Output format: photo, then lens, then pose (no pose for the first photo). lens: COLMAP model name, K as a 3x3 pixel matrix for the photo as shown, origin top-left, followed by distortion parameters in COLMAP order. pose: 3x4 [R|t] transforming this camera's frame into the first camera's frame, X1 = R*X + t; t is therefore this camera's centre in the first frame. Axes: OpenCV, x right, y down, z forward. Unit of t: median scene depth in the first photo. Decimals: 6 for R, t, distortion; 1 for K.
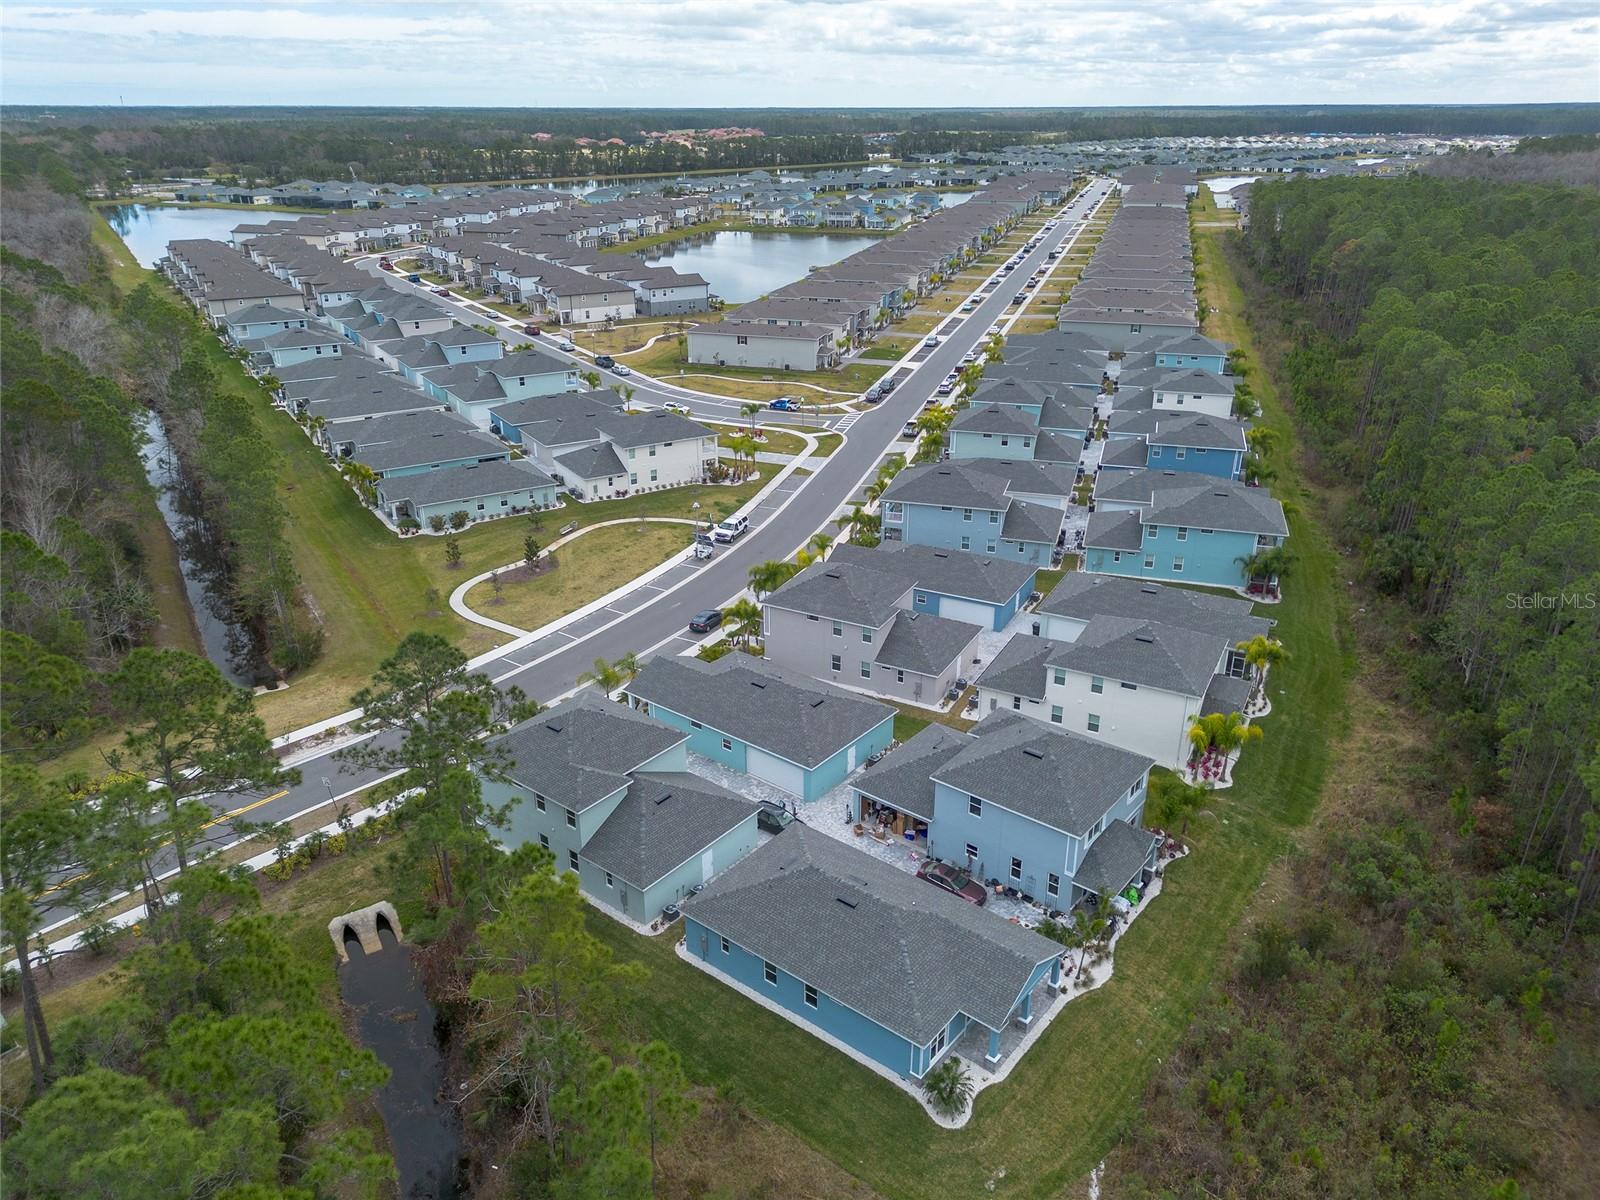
lens RADIAL K [[1129.9, 0, 797.2], [0, 1129.9, 604.5], [0, 0, 1]] dist [0.079708, -0.078546]
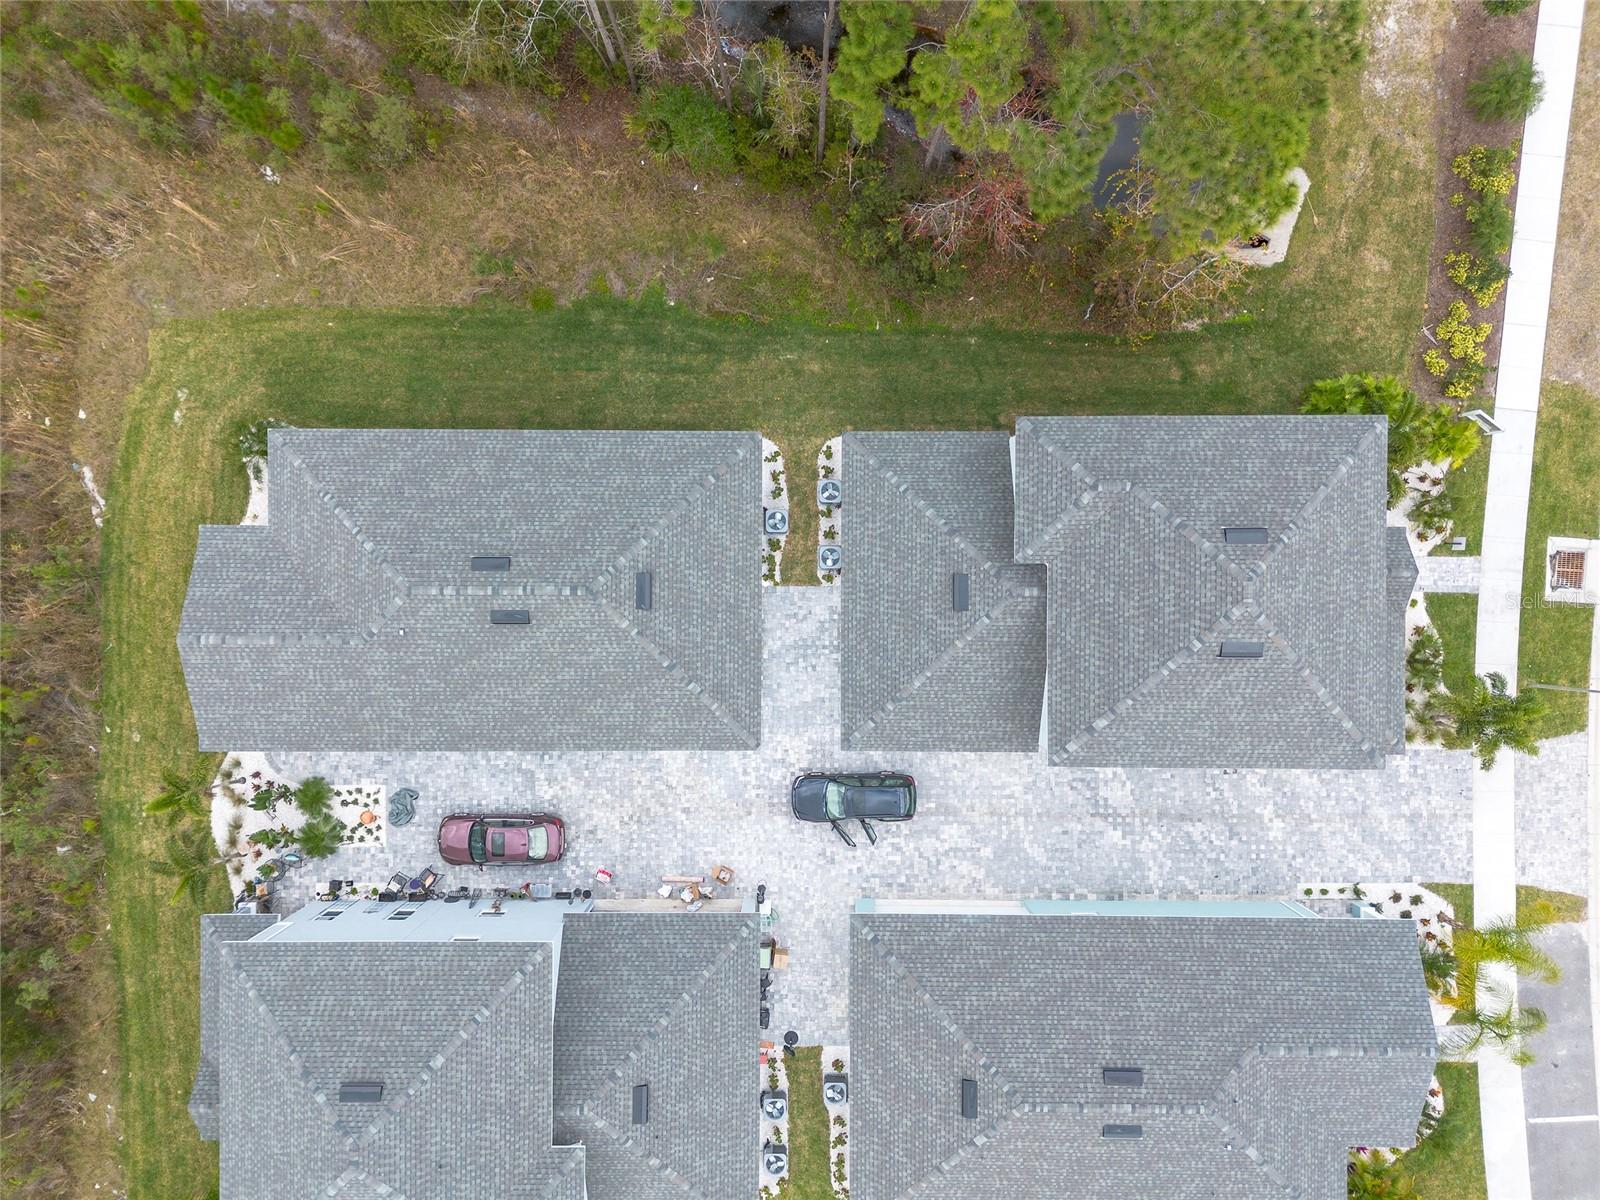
lens RADIAL K [[1127.0, 0, 798.9], [0, 1127.0, 603.1], [0, 0, 1]] dist [0.076763, -0.072239]
pose [[-0.782847, 0.622115, 0.011072, -0.033860], [-0.243555, -0.322758, 0.914608, -0.147587], [0.572565, 0.713302, 0.404190, 0.398838]]
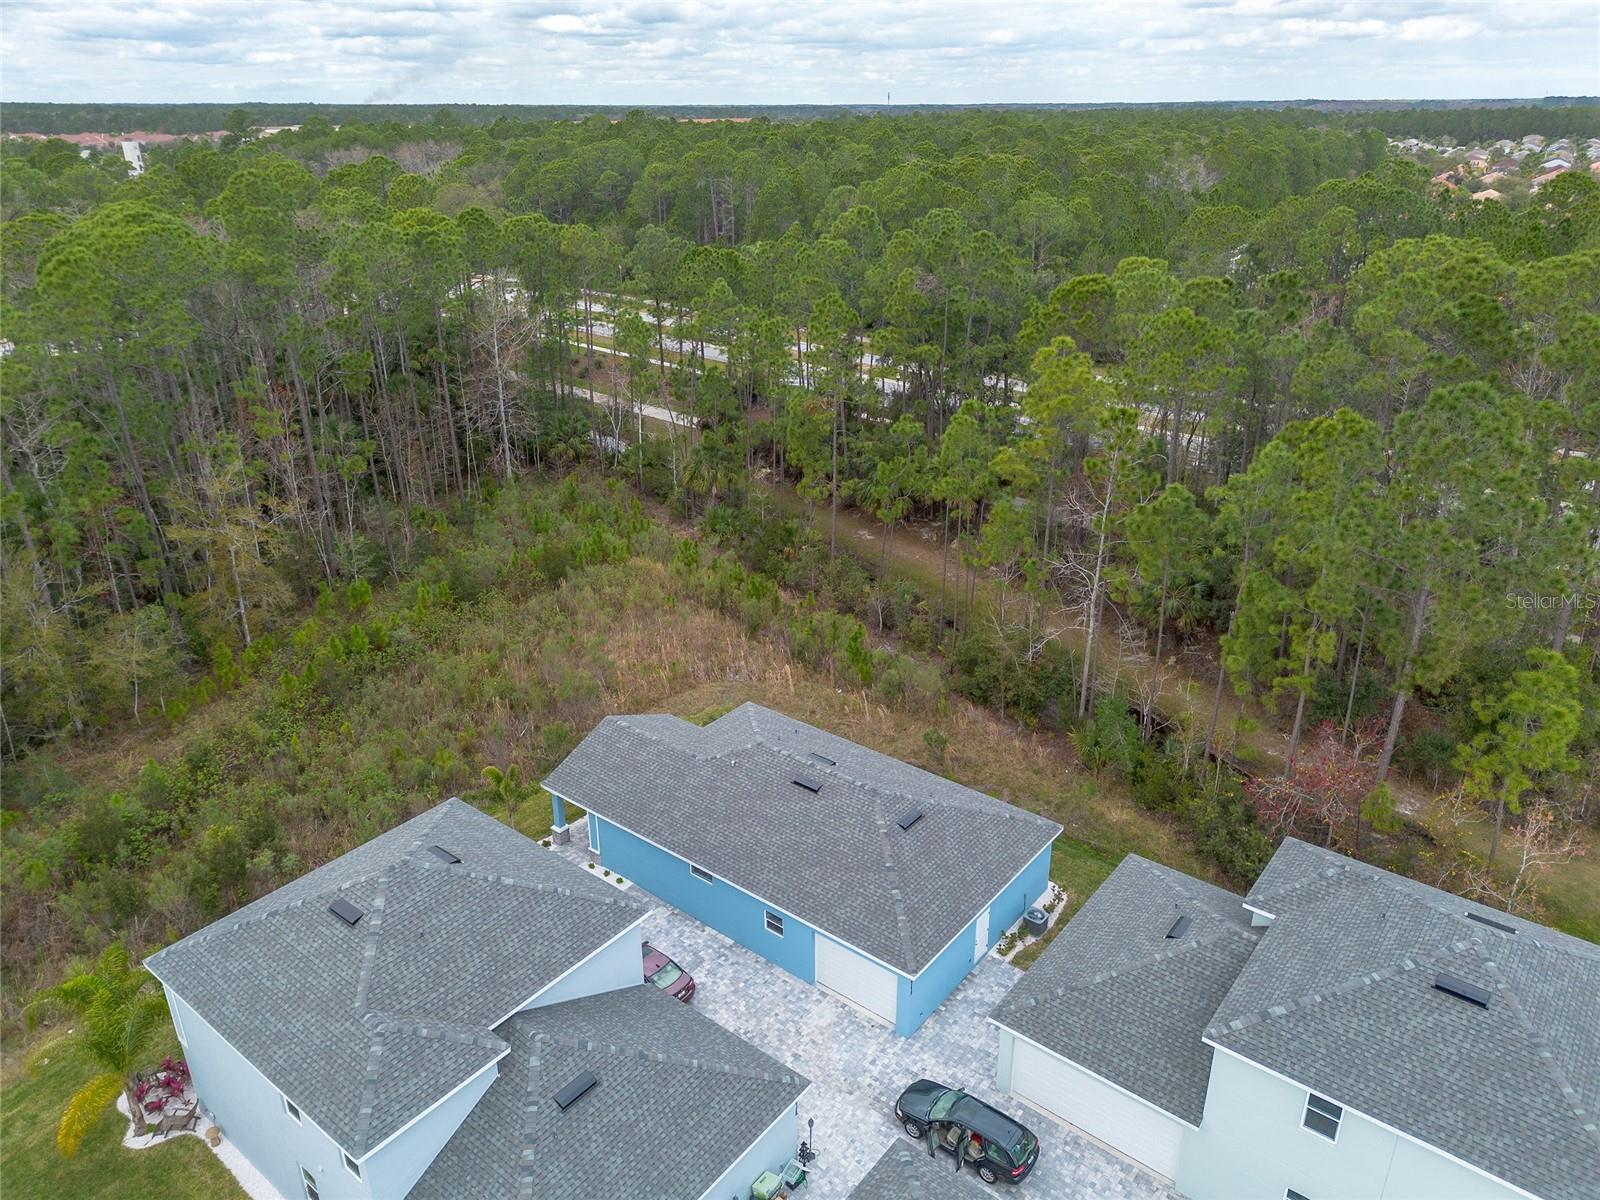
lens RADIAL K [[1127.0, 0, 798.9], [0, 1127.0, 603.1], [0, 0, 1]] dist [0.076763, -0.072239]
pose [[-0.999985, 0.005283, -0.001163, 0.027761], [0.002738, 0.679850, 0.733346, -0.162031], [0.004665, 0.733332, -0.679854, 0.655608]]
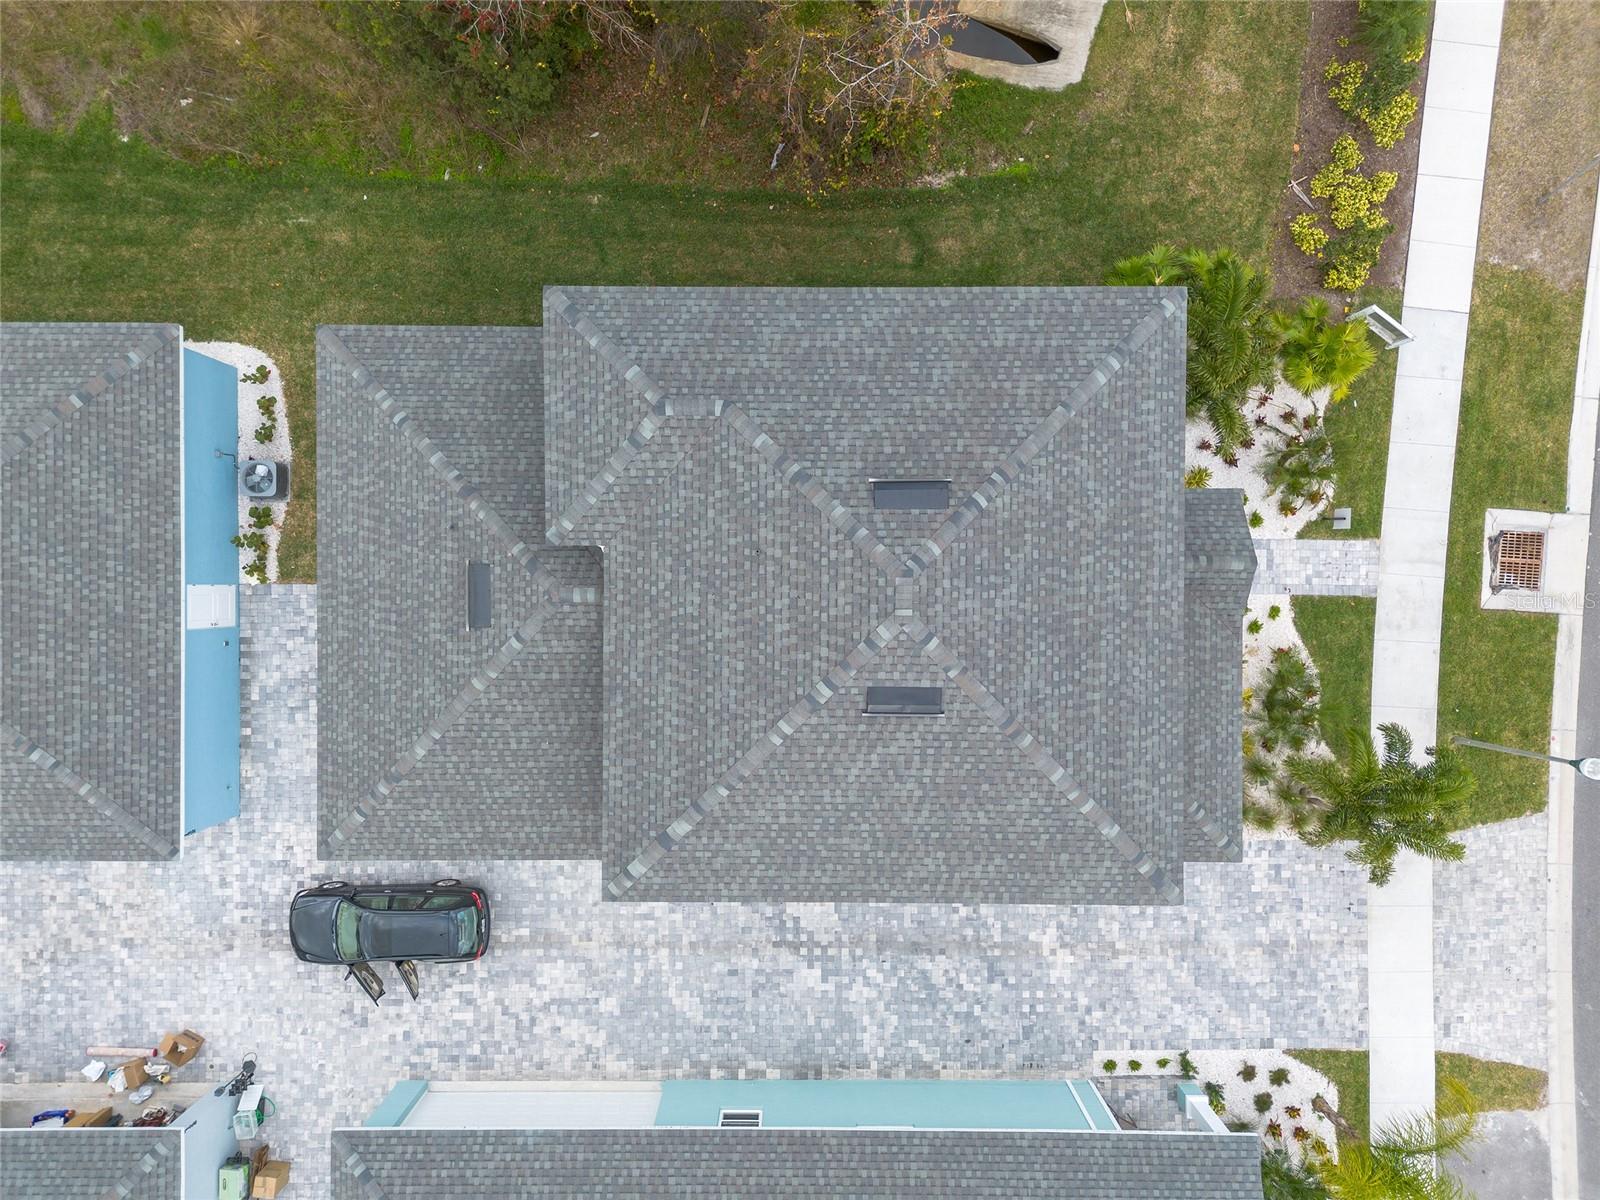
lens RADIAL K [[1129.9, 0, 797.2], [0, 1129.9, 604.5], [0, 0, 1]] dist [0.079708, -0.078546]
pose [[-0.783186, 0.621688, 0.011084, -0.098462], [-0.245071, -0.325019, 0.913402, -0.065519], [0.571454, 0.712648, 0.406908, 0.489881]]
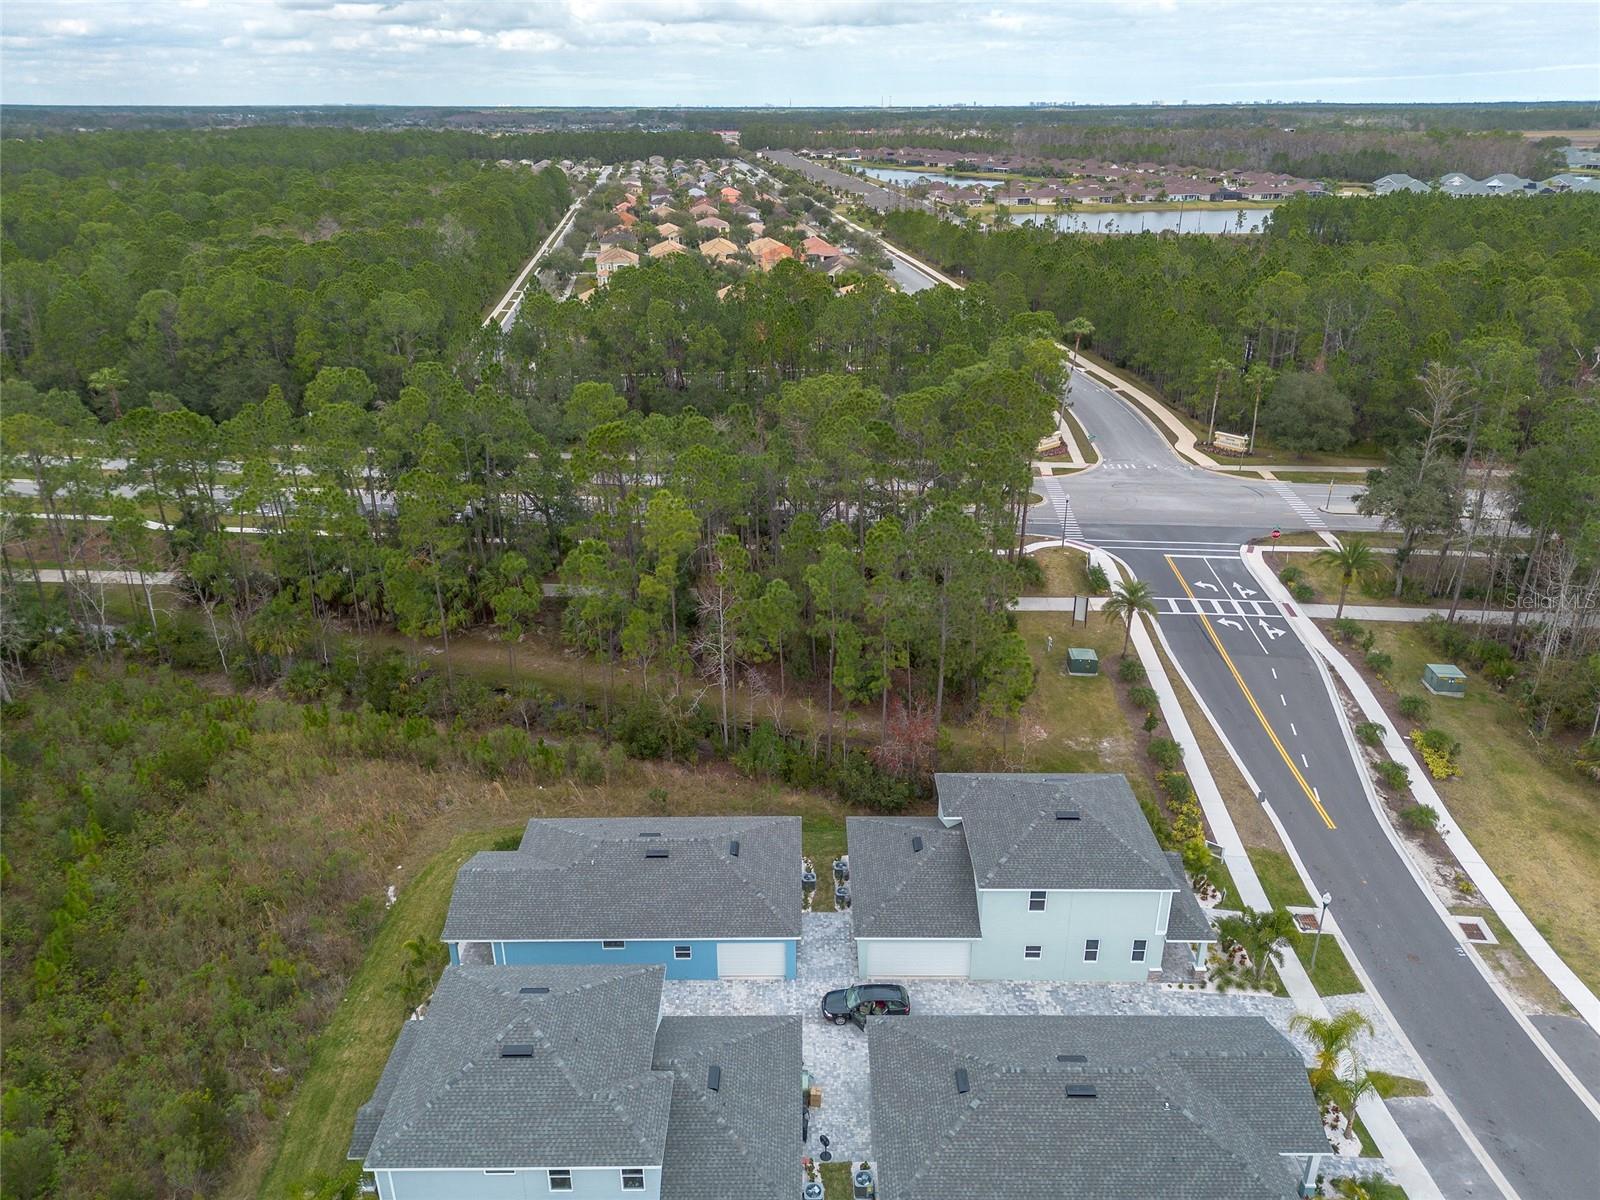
lens RADIAL K [[1127.0, 0, 798.9], [0, 1127.0, 603.1], [0, 0, 1]] dist [0.076763, -0.072239]
pose [[-0.780490, 0.252707, -0.571817, 0.219189], [-0.247467, 0.715067, 0.653788, -0.276866], [0.574105, 0.651781, -0.495566, 0.667313]]
